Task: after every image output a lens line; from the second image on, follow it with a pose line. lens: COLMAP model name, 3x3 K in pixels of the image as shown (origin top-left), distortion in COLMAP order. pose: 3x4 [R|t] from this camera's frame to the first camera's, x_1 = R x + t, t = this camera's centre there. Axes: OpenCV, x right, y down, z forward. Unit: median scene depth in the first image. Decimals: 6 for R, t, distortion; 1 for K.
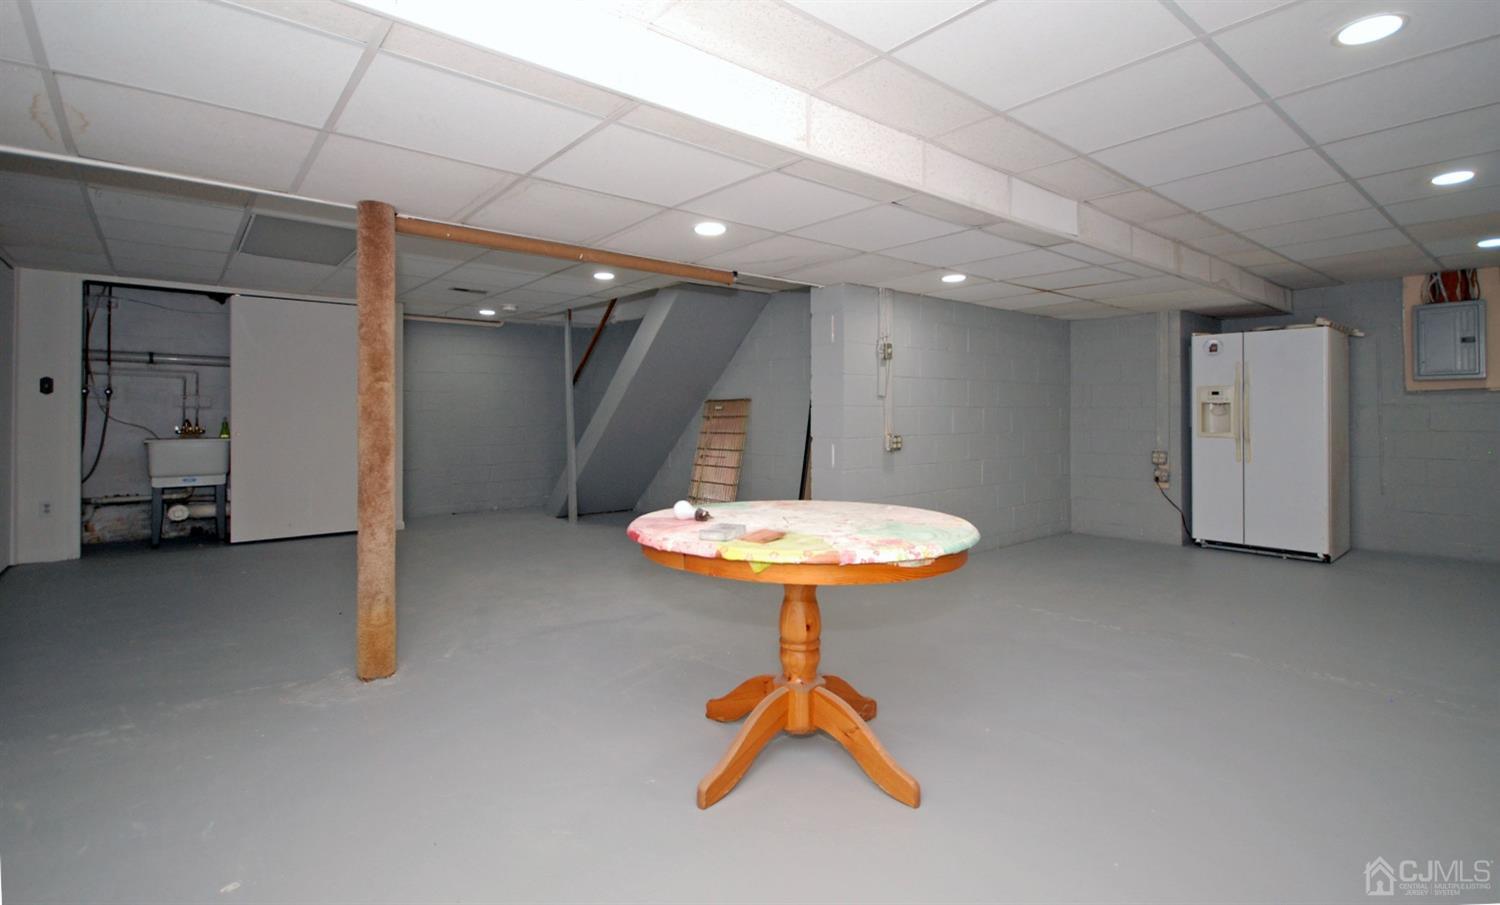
lens RADIAL K [[700.3, 0, 737.7], [0, 700.3, 405.9], [0, 0, 1]] dist [0.020295, -0.000394]
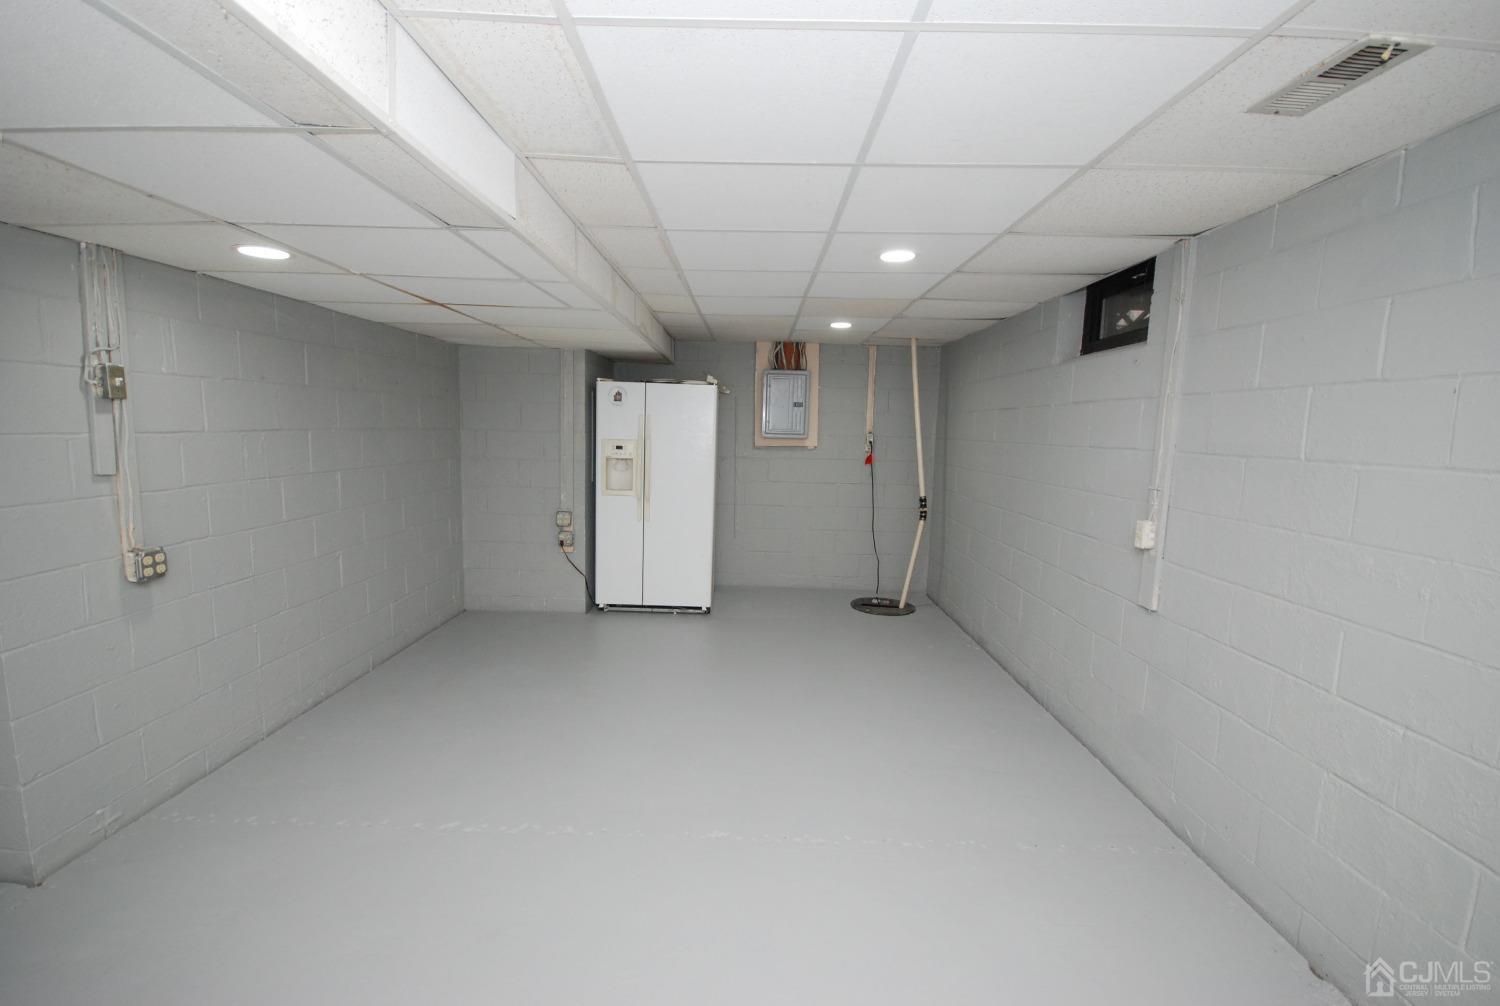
lens RADIAL K [[673.3, 0, 747.5], [0, 673.3, 501.0], [0, 0, 1]] dist [0.018809, 0.000041]
pose [[0.638352, -0.073473, 0.766230, 0.117569], [-0.027853, 0.992578, 0.118381, -0.060589], [-0.769240, -0.096910, 0.631568, 0.337446]]
